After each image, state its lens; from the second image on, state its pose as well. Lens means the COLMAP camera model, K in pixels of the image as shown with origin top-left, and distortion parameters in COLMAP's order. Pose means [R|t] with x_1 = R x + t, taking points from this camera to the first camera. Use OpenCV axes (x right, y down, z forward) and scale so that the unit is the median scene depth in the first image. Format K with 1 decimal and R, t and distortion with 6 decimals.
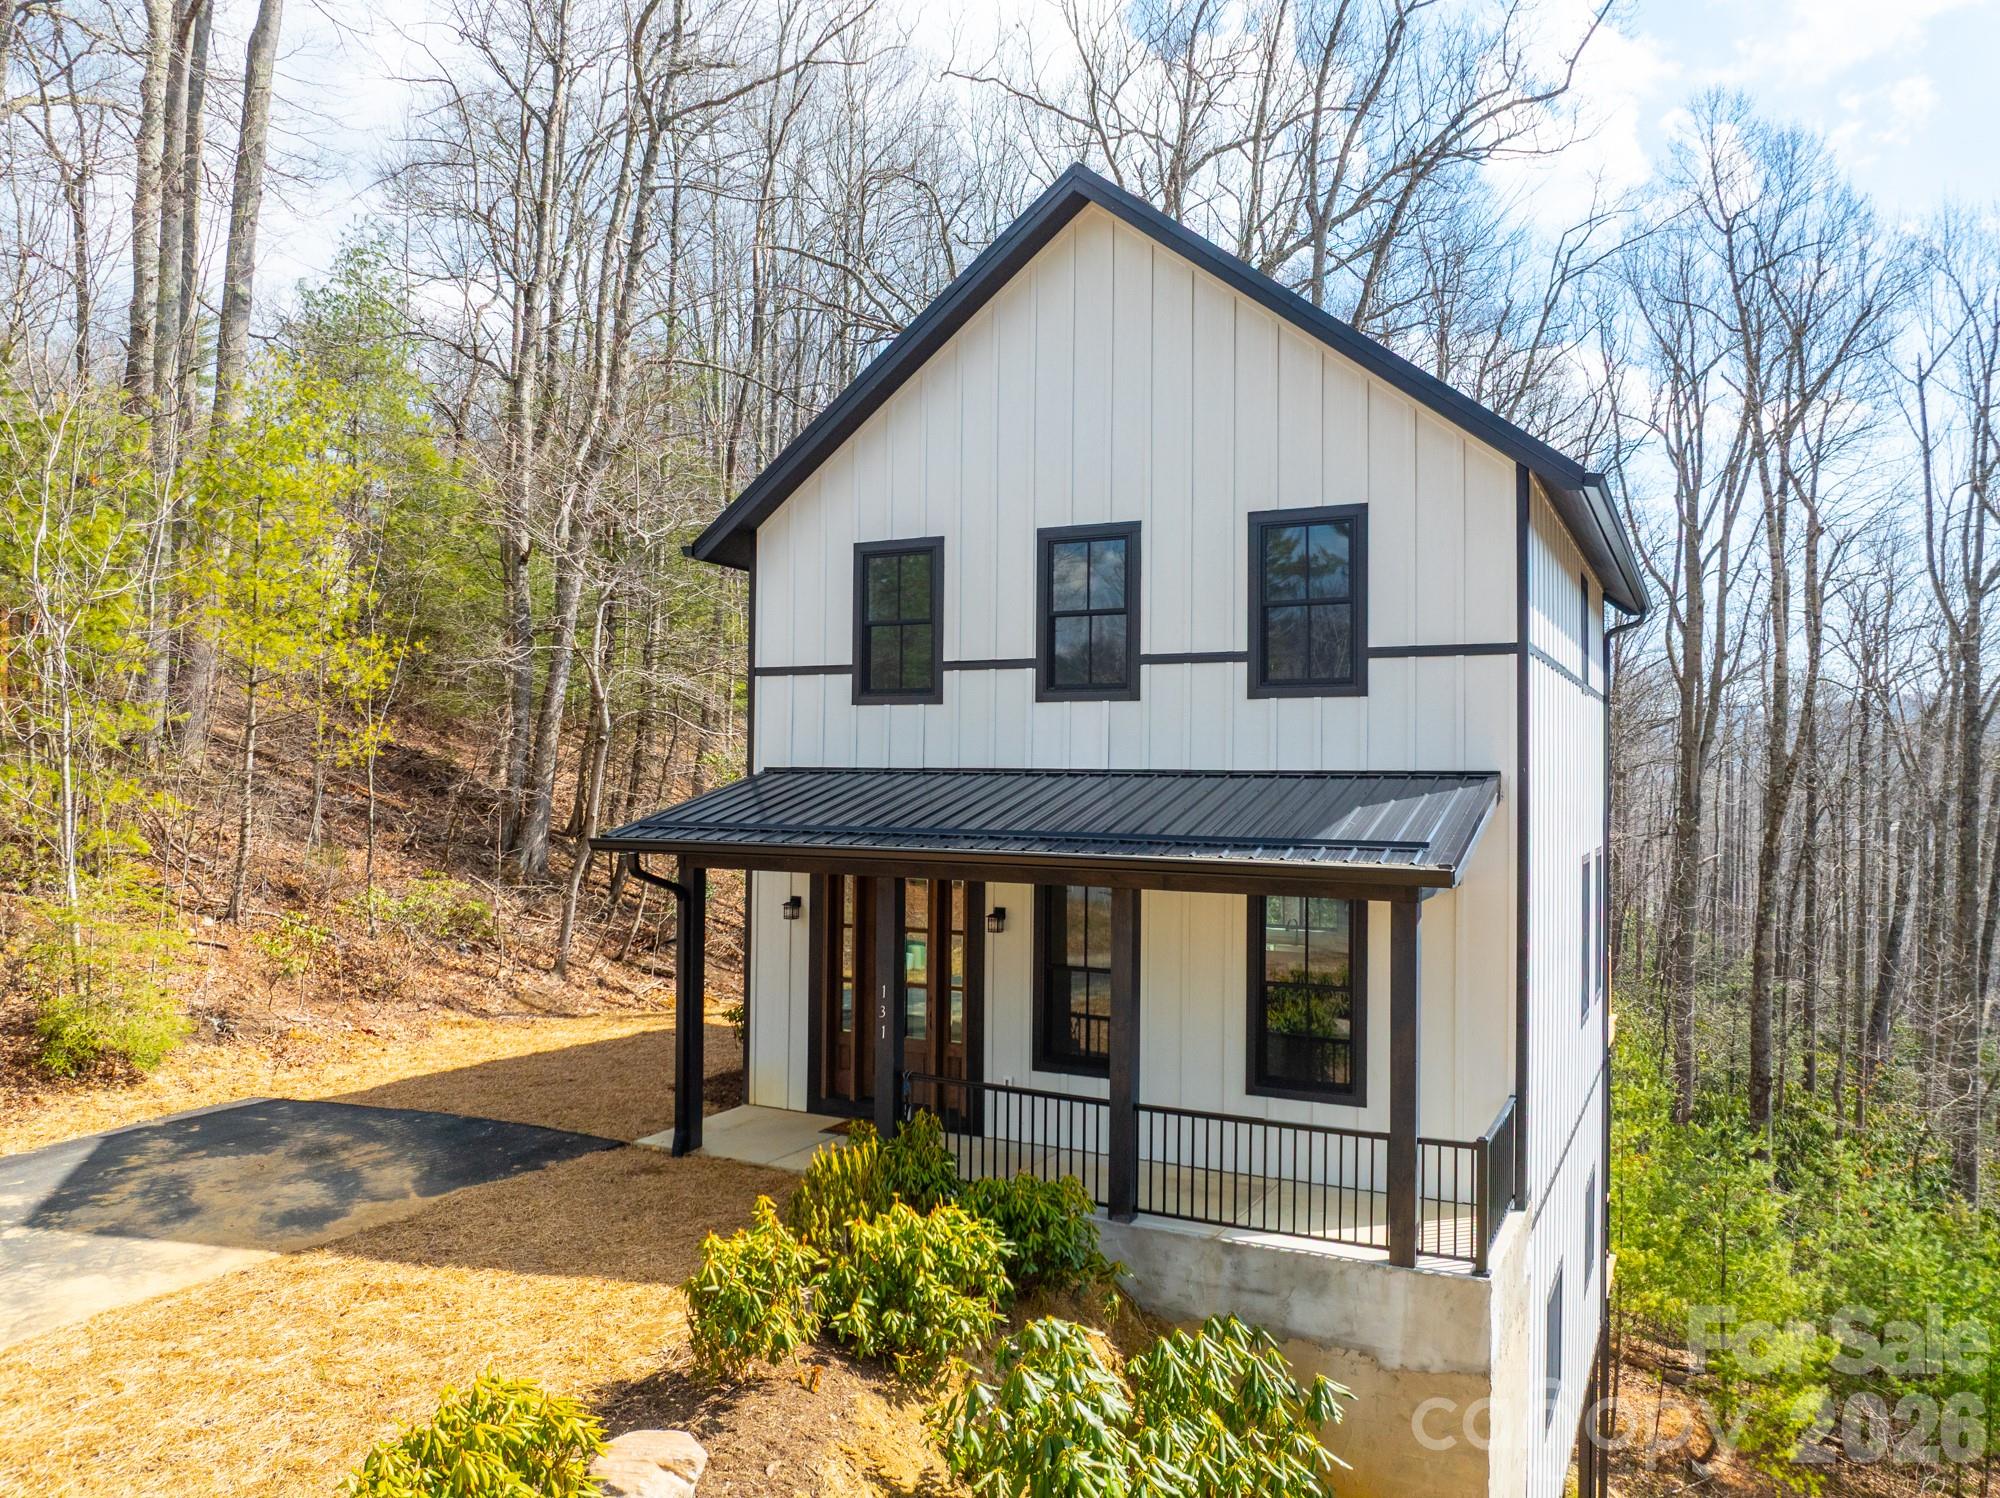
lens RADIAL K [[1405.4, 0, 996.7], [0, 1405.4, 747.0], [0, 0, 1]] dist [-0.037062, 0.004421]
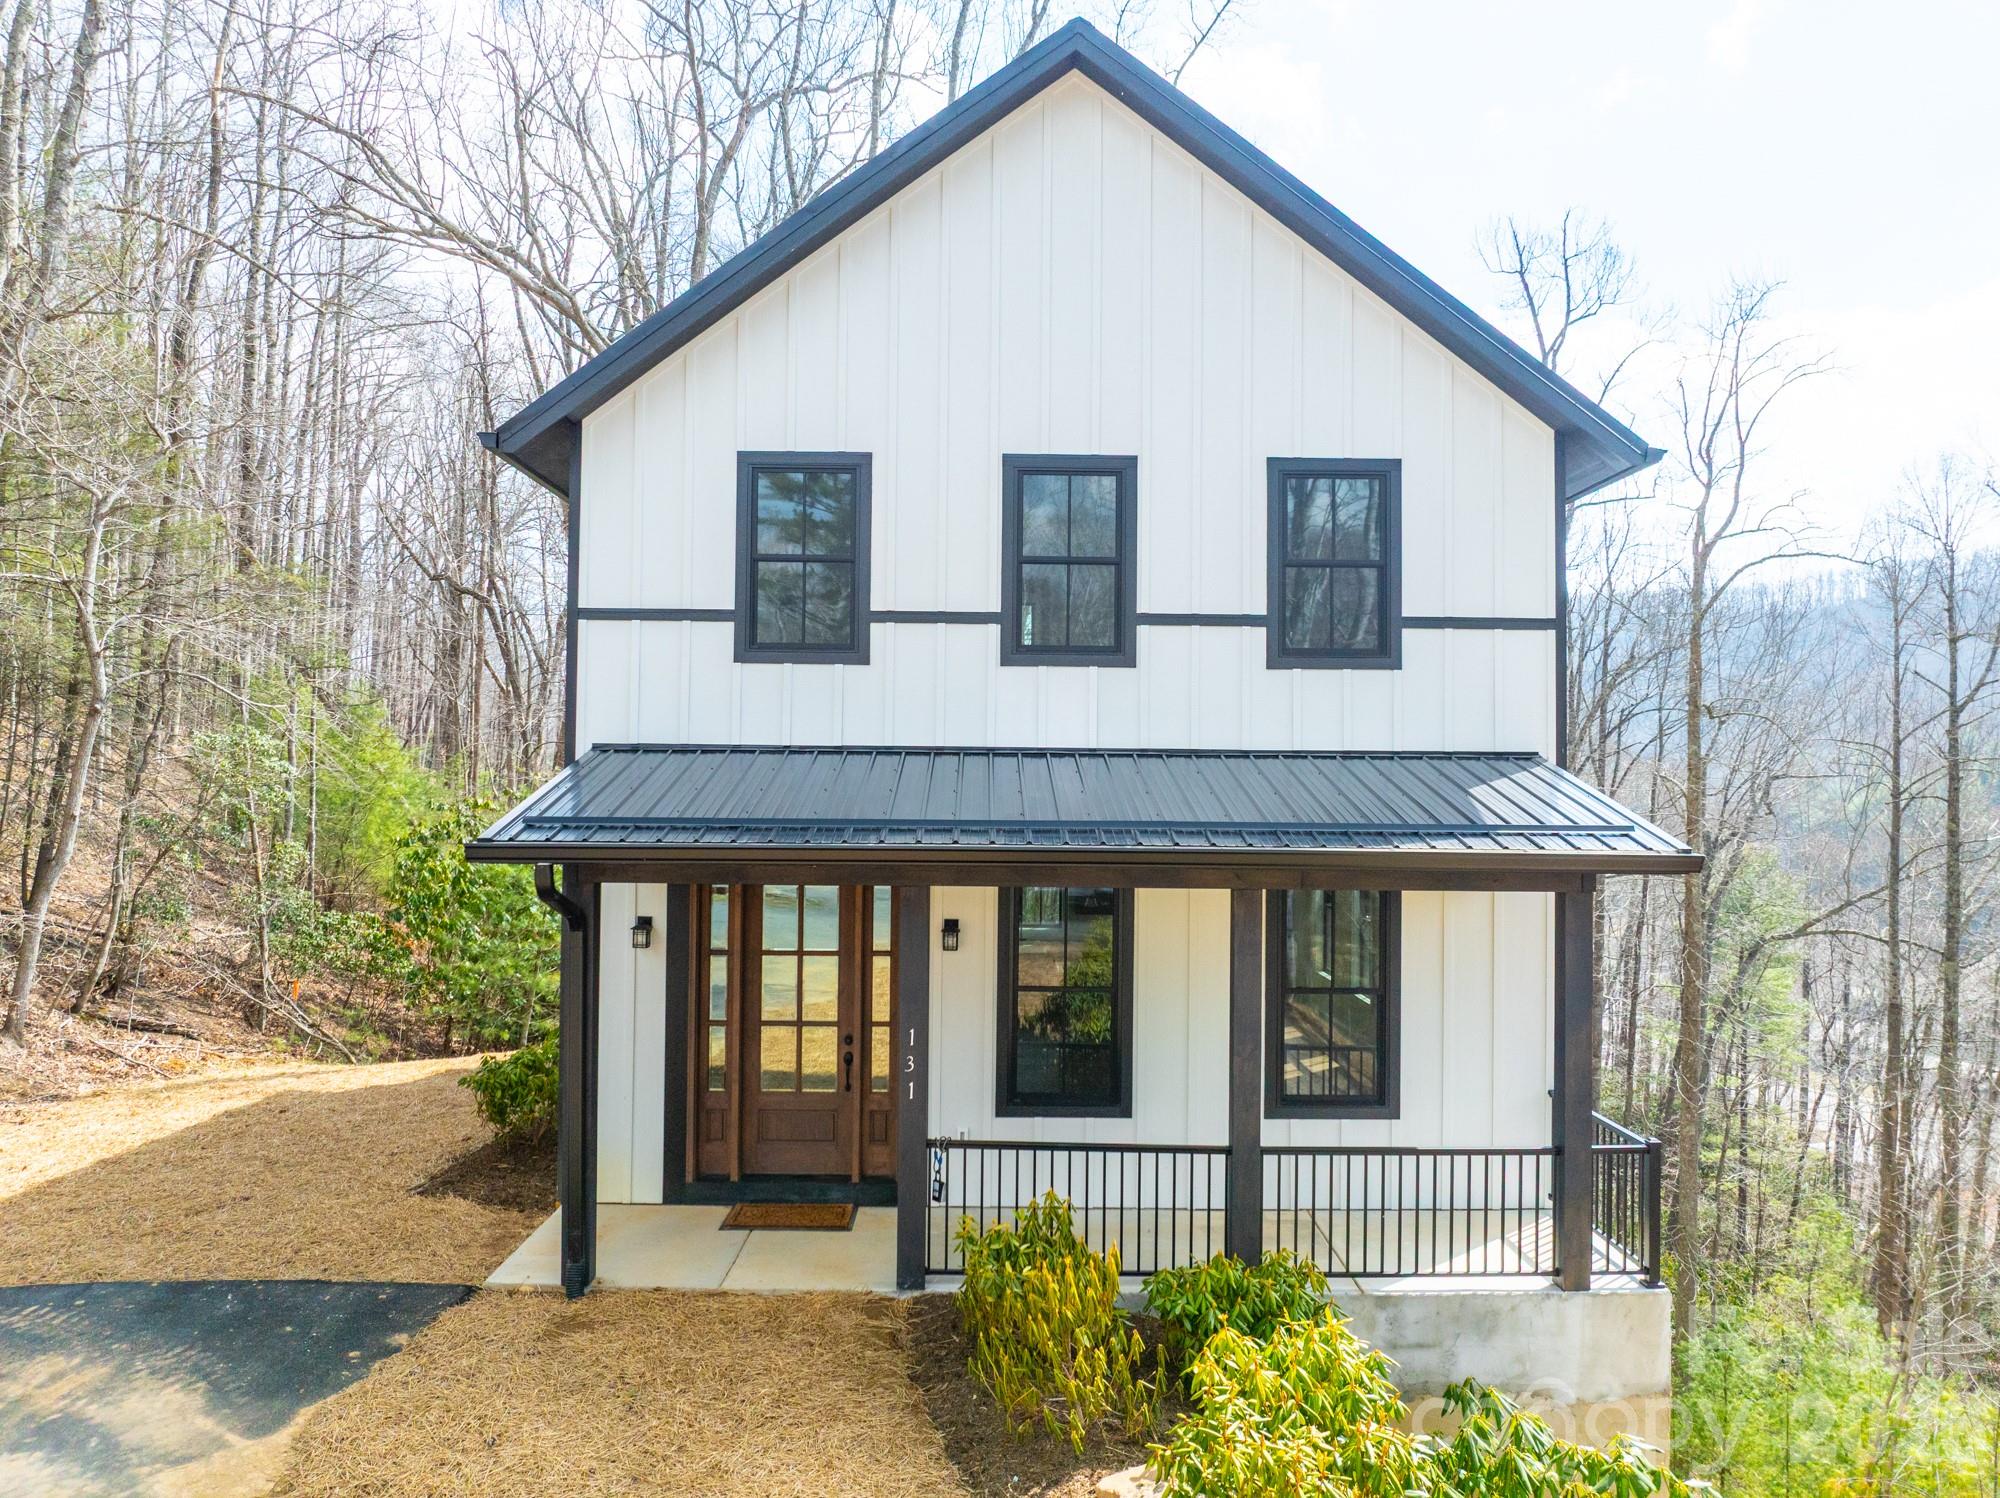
lens RADIAL K [[1405.4, 0, 990.7], [0, 1405.4, 750.6], [0, 0, 1]] dist [-0.037062, 0.004421]
pose [[0.888709, 0.009692, 0.458369, -0.355974], [-0.012002, 0.999926, 0.002128, 0.015969], [-0.458315, -0.007392, 0.888759, 0.280836]]
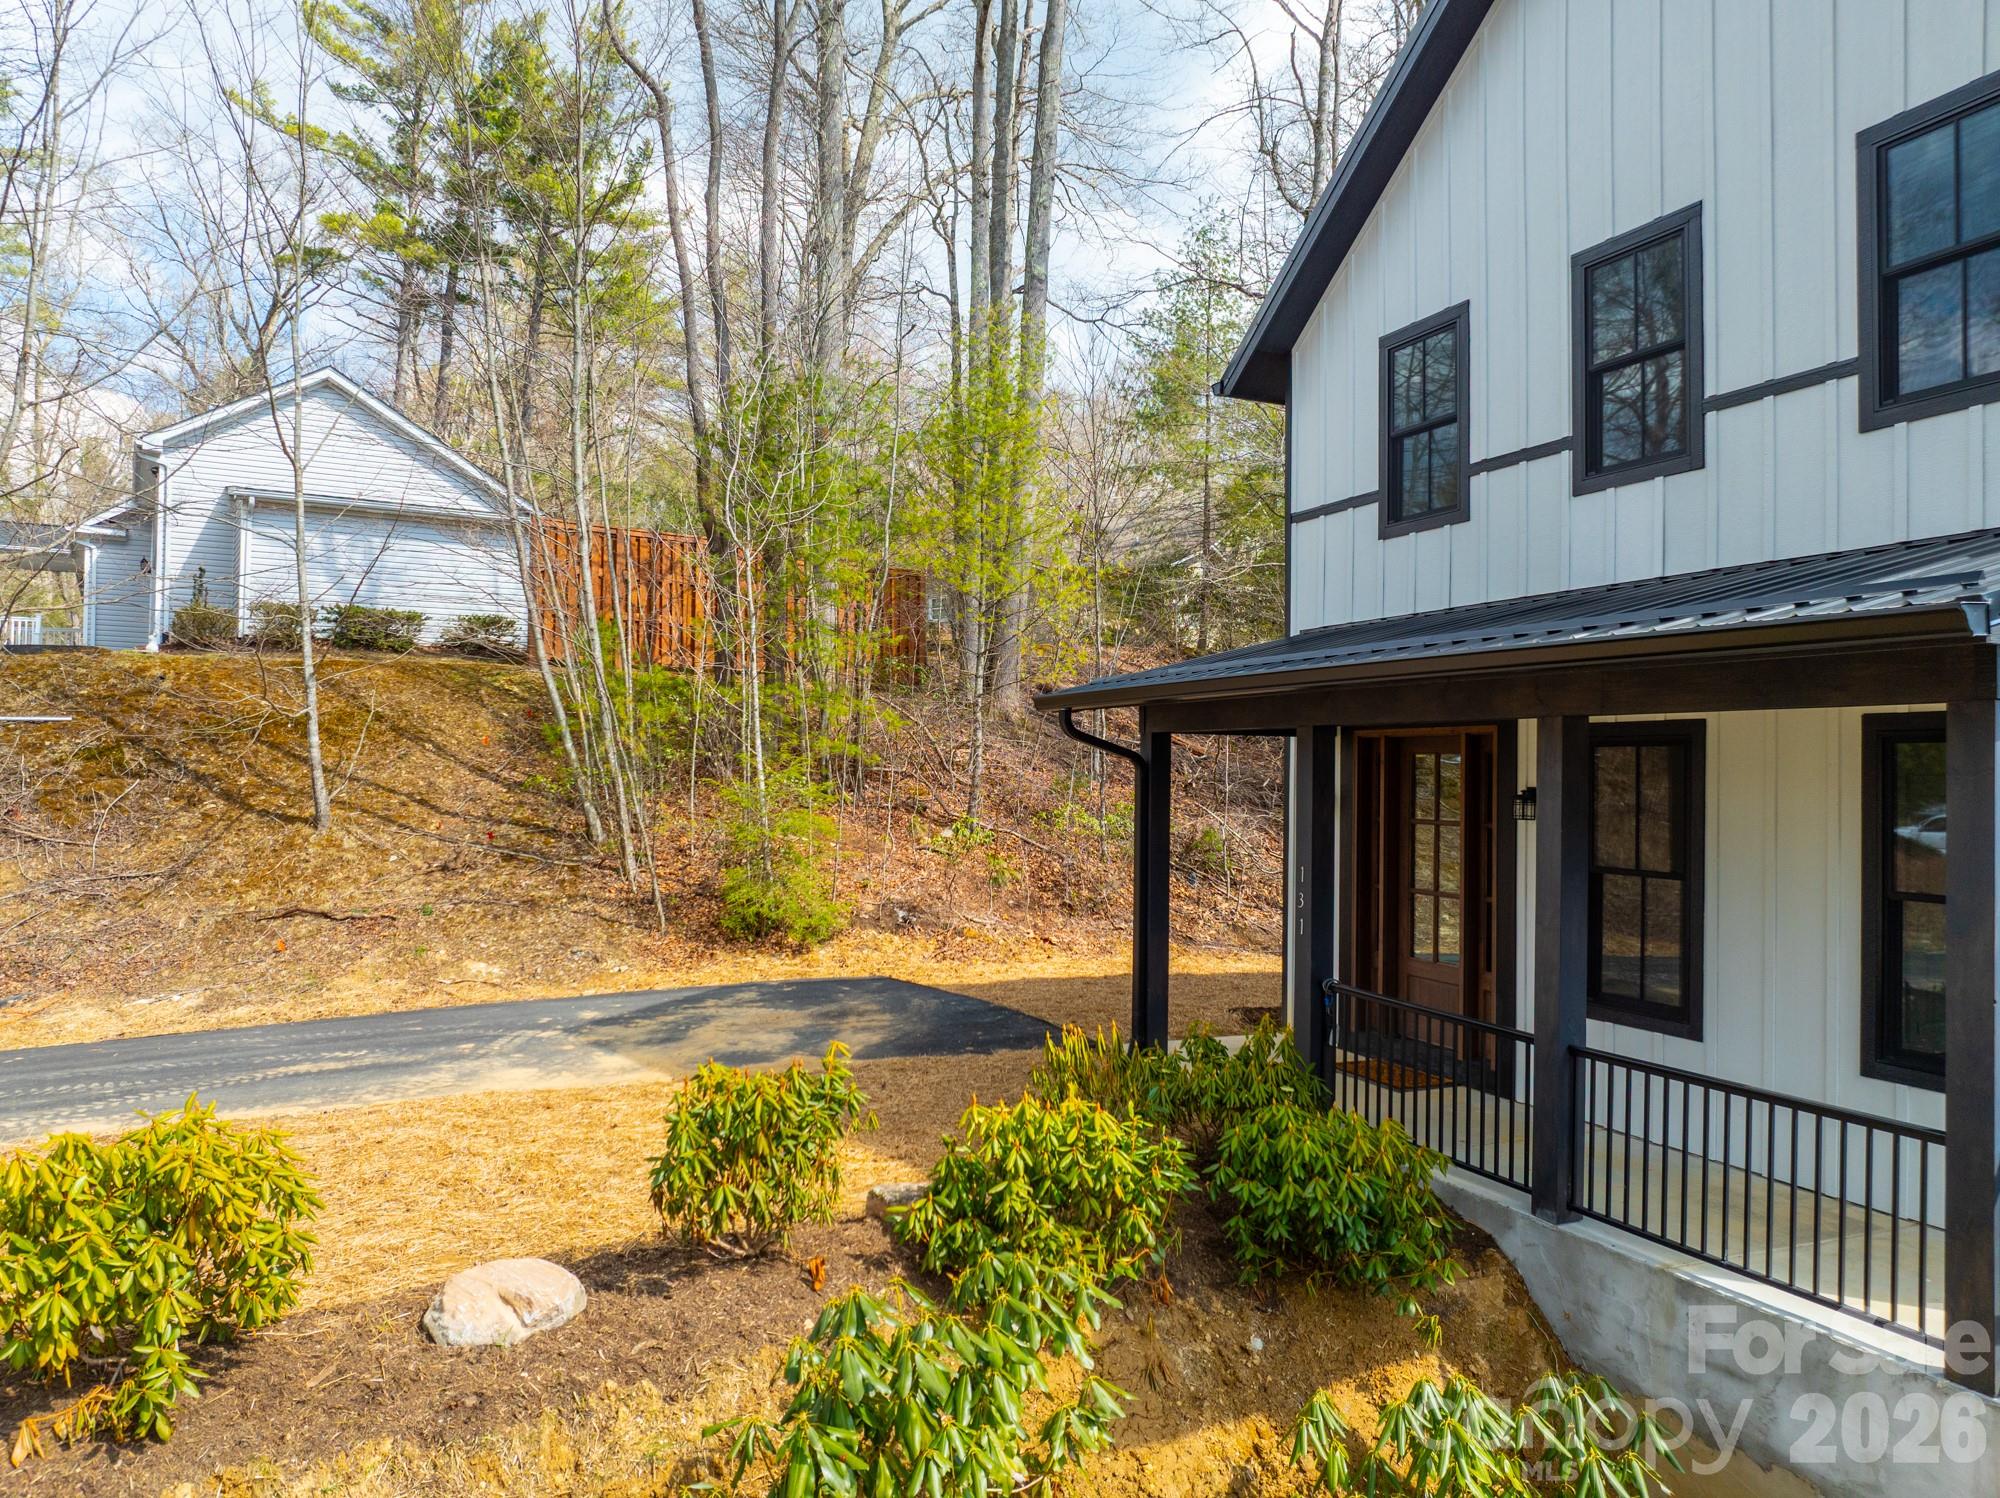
lens RADIAL K [[1405.4, 0, 1002.9], [0, 1405.4, 739.4], [0, 0, 1]] dist [-0.037062, 0.004421]
pose [[0.766077, -0.013346, -0.642610, 0.263559], [0.008408, 0.999907, -0.010743, 0.097622], [0.642693, 0.002827, 0.766118, 0.276842]]
